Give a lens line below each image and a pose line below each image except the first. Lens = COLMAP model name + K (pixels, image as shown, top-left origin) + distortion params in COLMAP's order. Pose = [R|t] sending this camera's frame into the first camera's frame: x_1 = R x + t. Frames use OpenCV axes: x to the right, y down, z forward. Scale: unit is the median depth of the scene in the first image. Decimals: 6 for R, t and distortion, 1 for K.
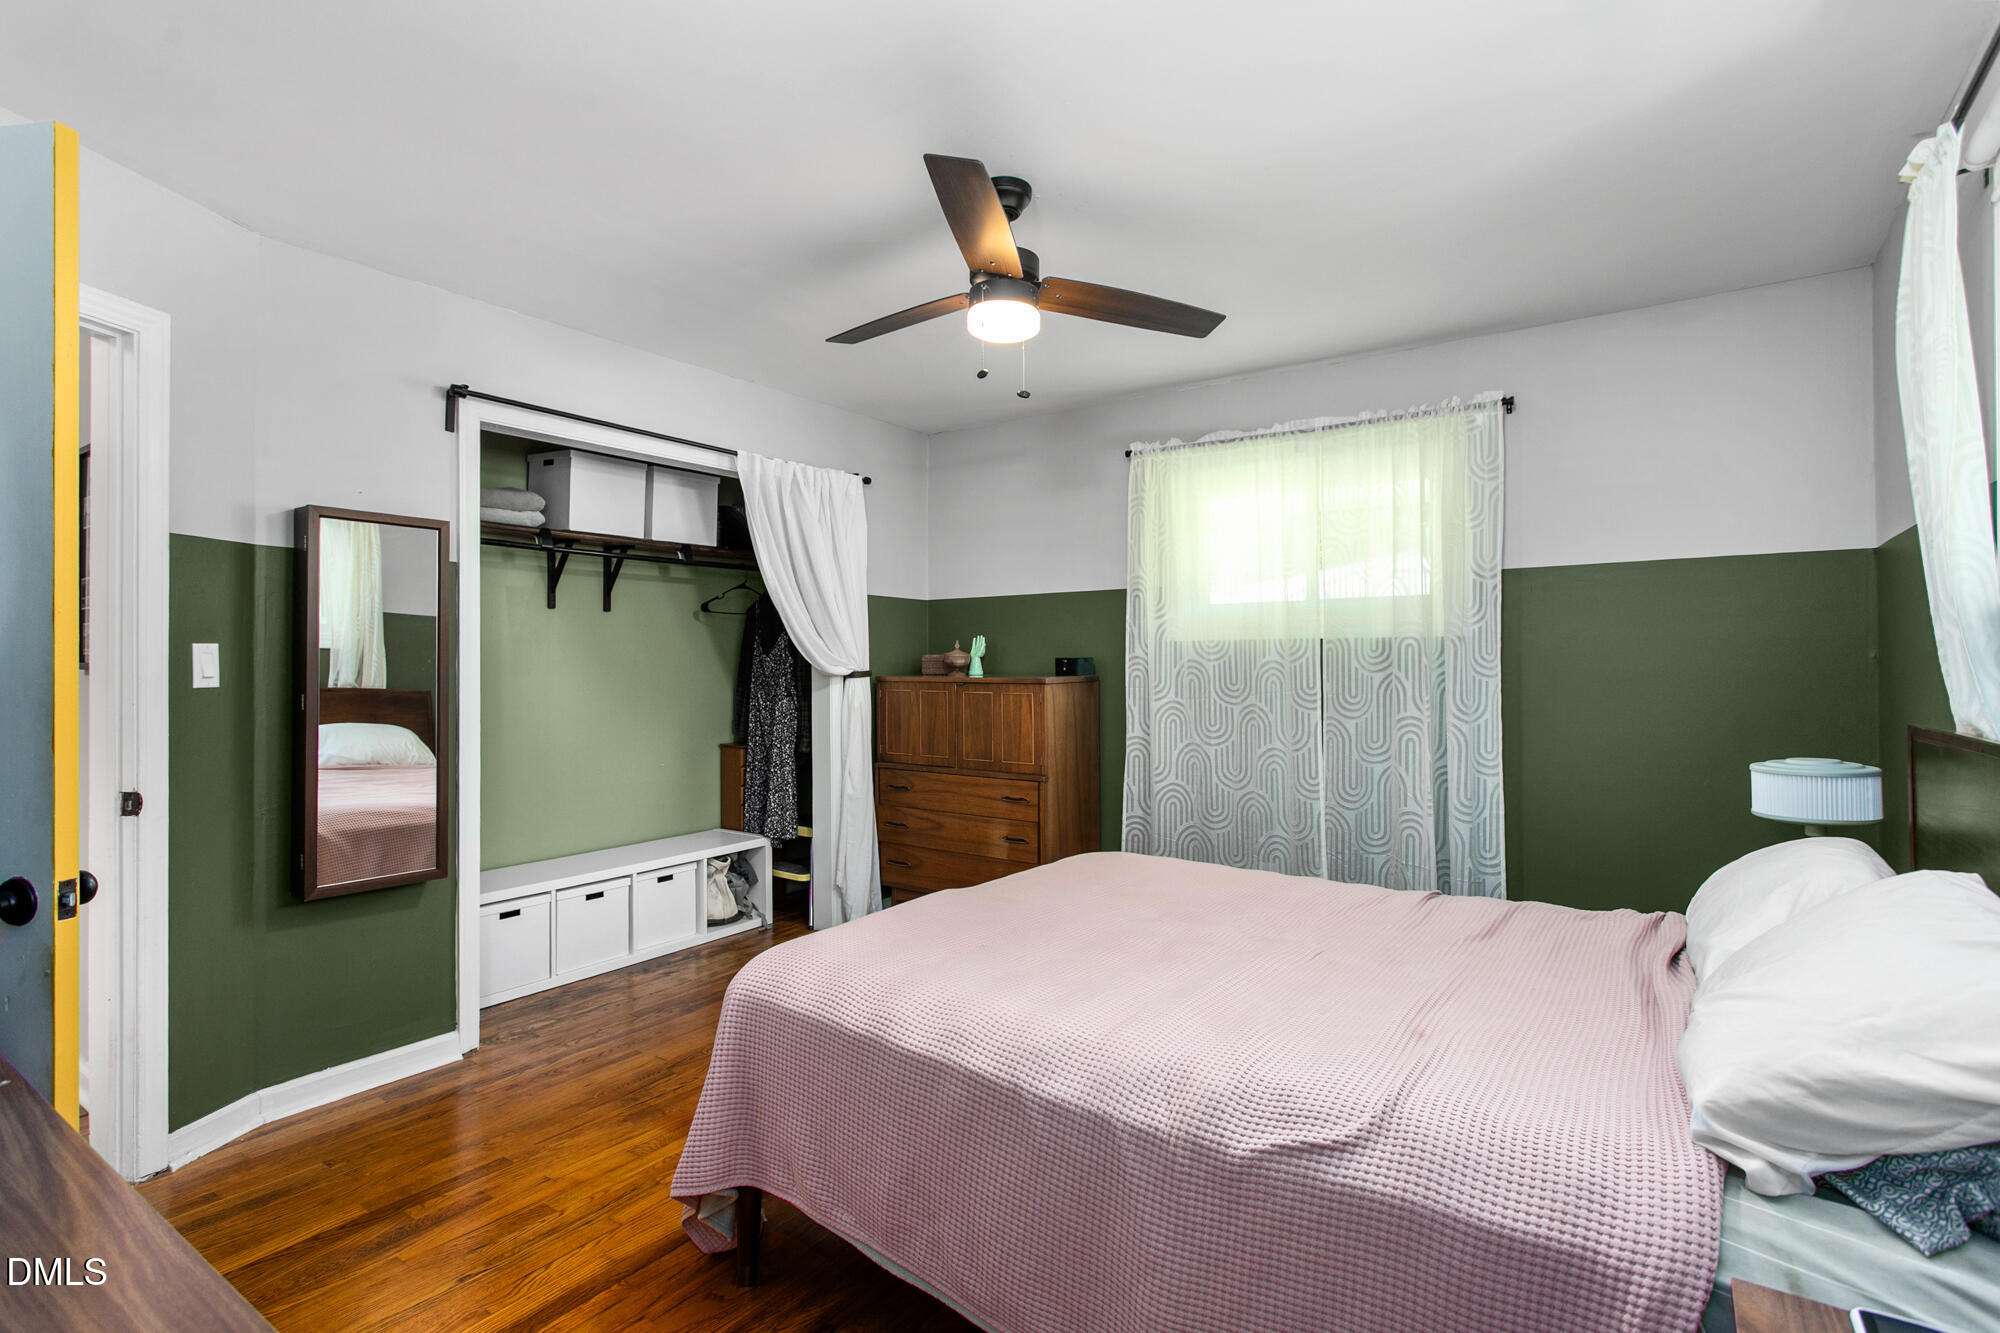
lens RADIAL K [[963.6, 0, 1007.3], [0, 963.6, 659.1], [0, 0, 1]] dist [0.010633, 0.001318]
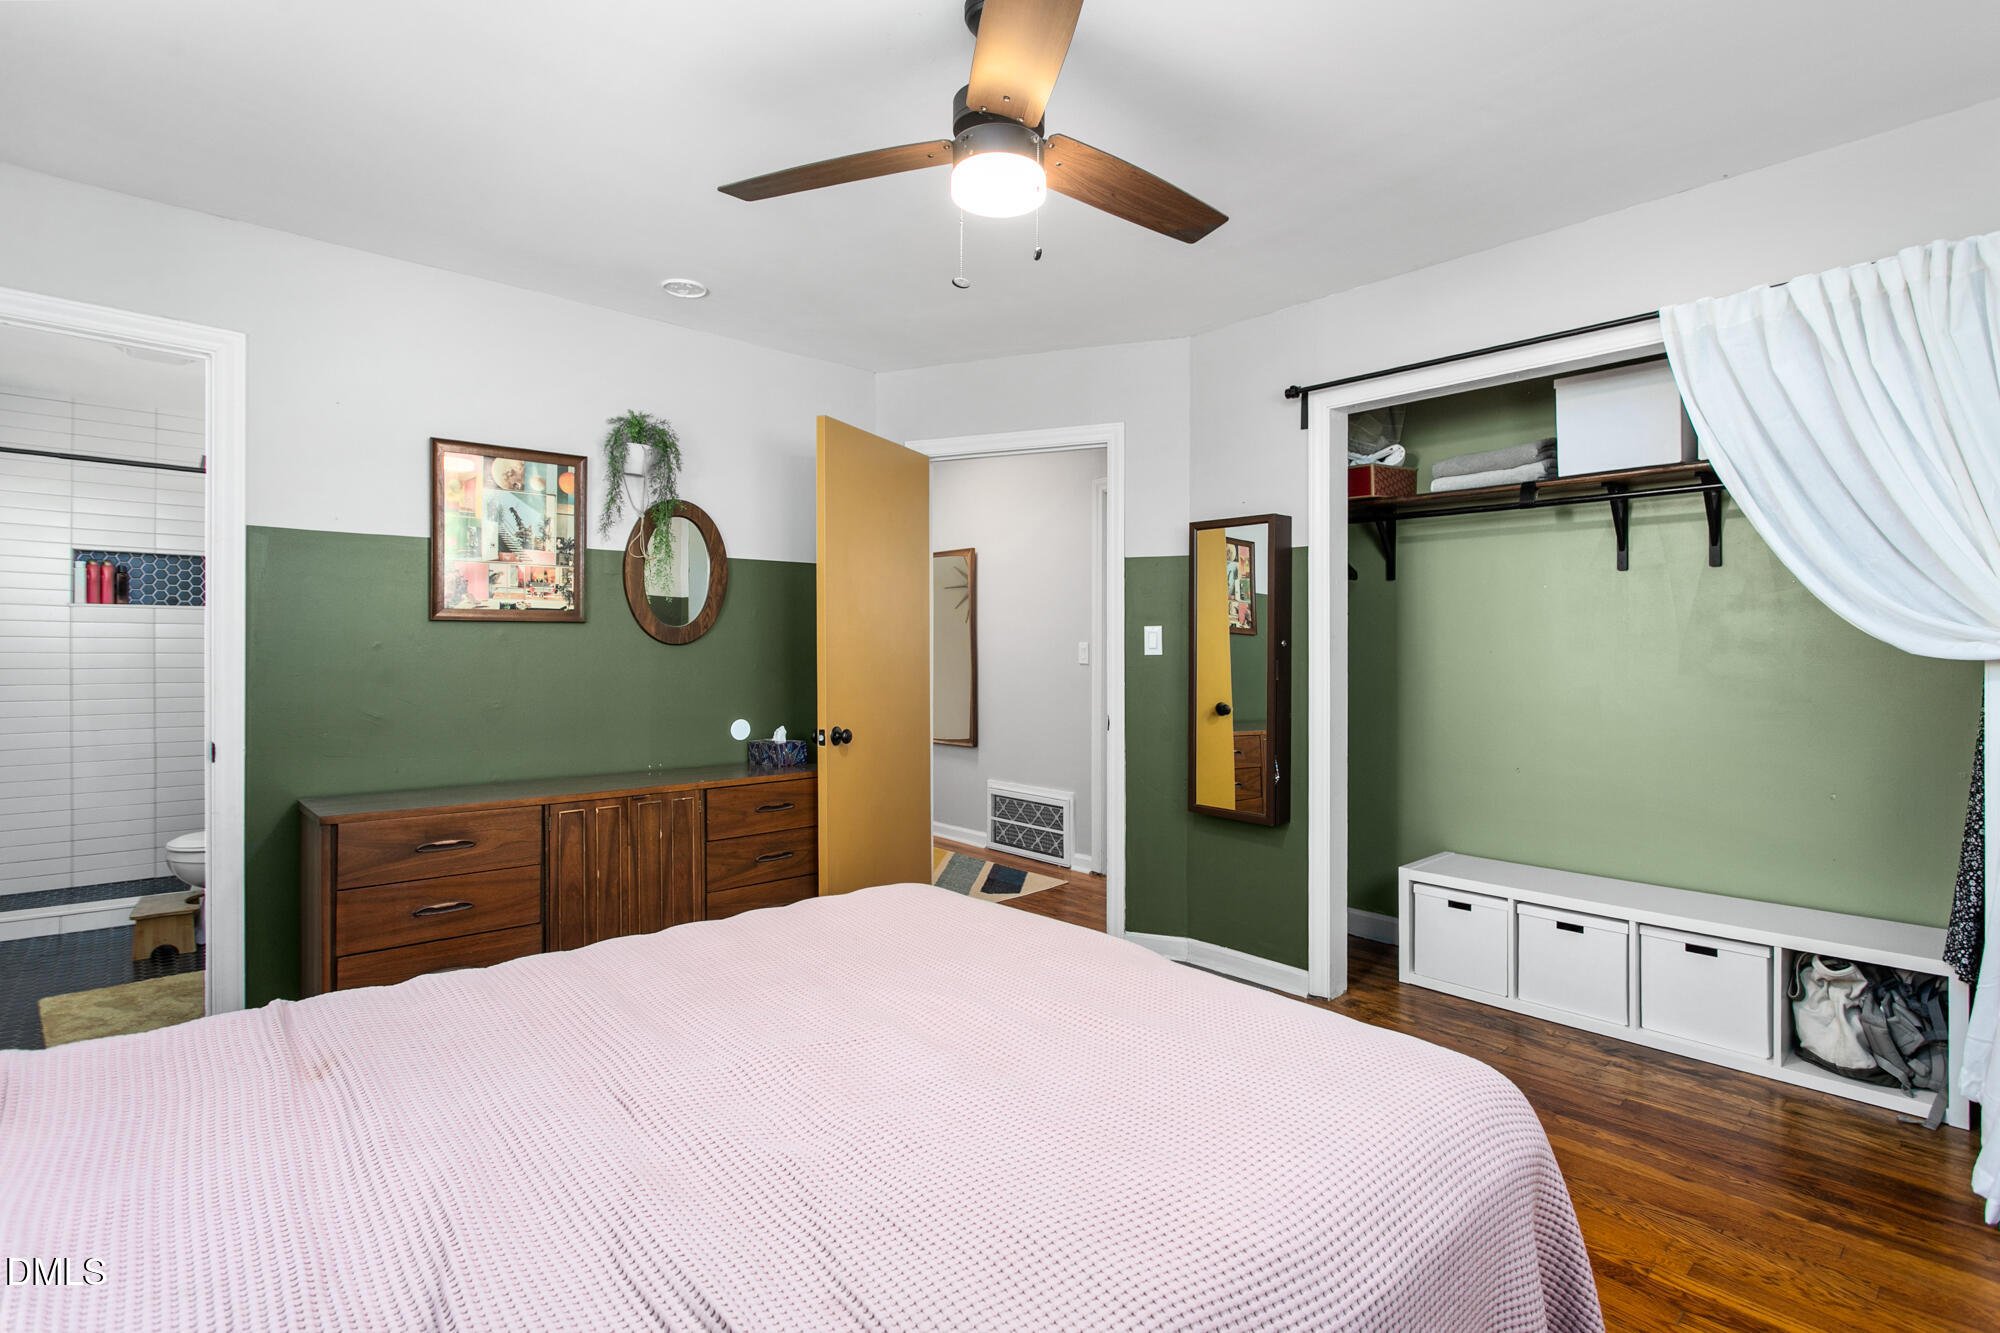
lens RADIAL K [[963.6, 0, 1005.1], [0, 963.6, 660.0], [0, 0, 1]] dist [0.010633, 0.001318]
pose [[-0.210669, 0.018882, -0.977375, 0.459041], [0.005391, 0.999821, 0.018154, 0.005459], [0.977543, -0.001444, -0.210733, 0.717081]]
